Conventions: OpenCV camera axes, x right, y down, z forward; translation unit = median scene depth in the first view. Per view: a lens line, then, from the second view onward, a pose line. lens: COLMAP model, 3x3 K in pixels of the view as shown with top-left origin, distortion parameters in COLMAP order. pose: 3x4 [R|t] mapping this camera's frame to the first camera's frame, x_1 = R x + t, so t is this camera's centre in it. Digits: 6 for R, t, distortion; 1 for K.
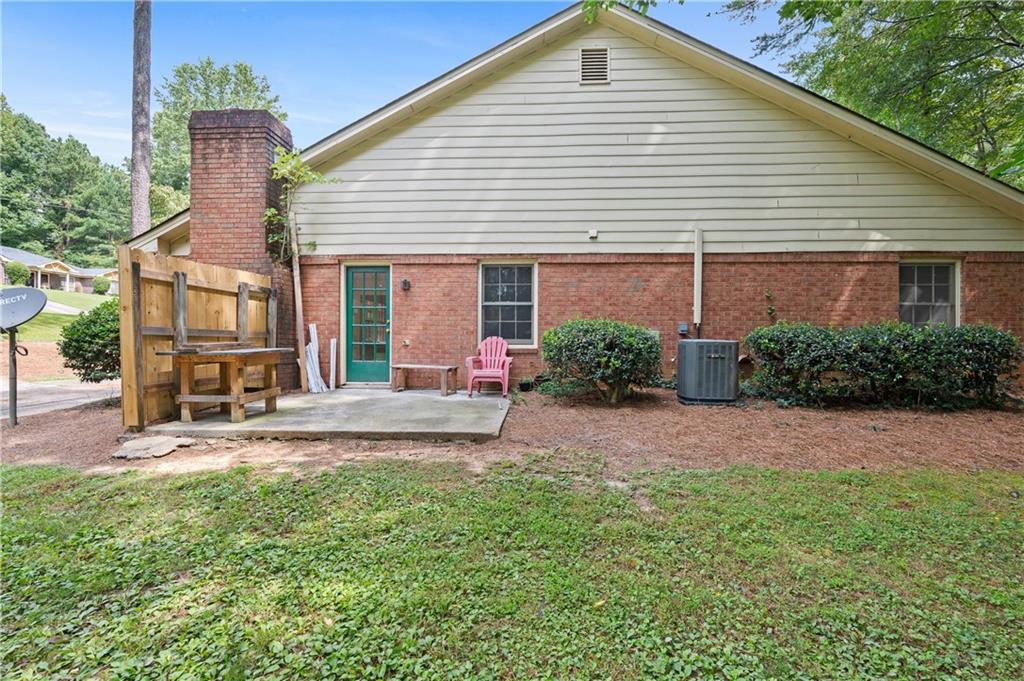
lens RADIAL K [[437.1, 0, 511.0], [0, 437.1, 345.0], [0, 0, 1]] dist [-0.003585, -0.000299]
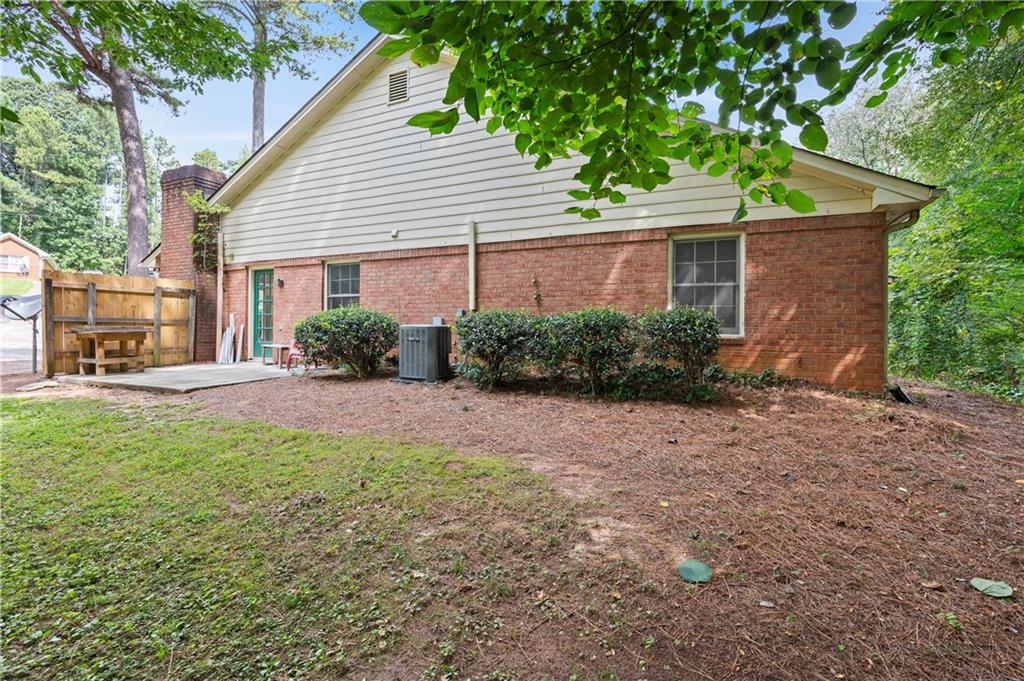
lens RADIAL K [[437.1, 0, 507.5], [0, 437.1, 331.8], [0, 0, 1]] dist [-0.003585, -0.000299]
pose [[0.933594, 0.005571, -0.358290, 0.894257], [-0.006773, 0.999975, -0.002099, 0.005863], [0.358269, 0.004386, 0.933608, 0.034610]]
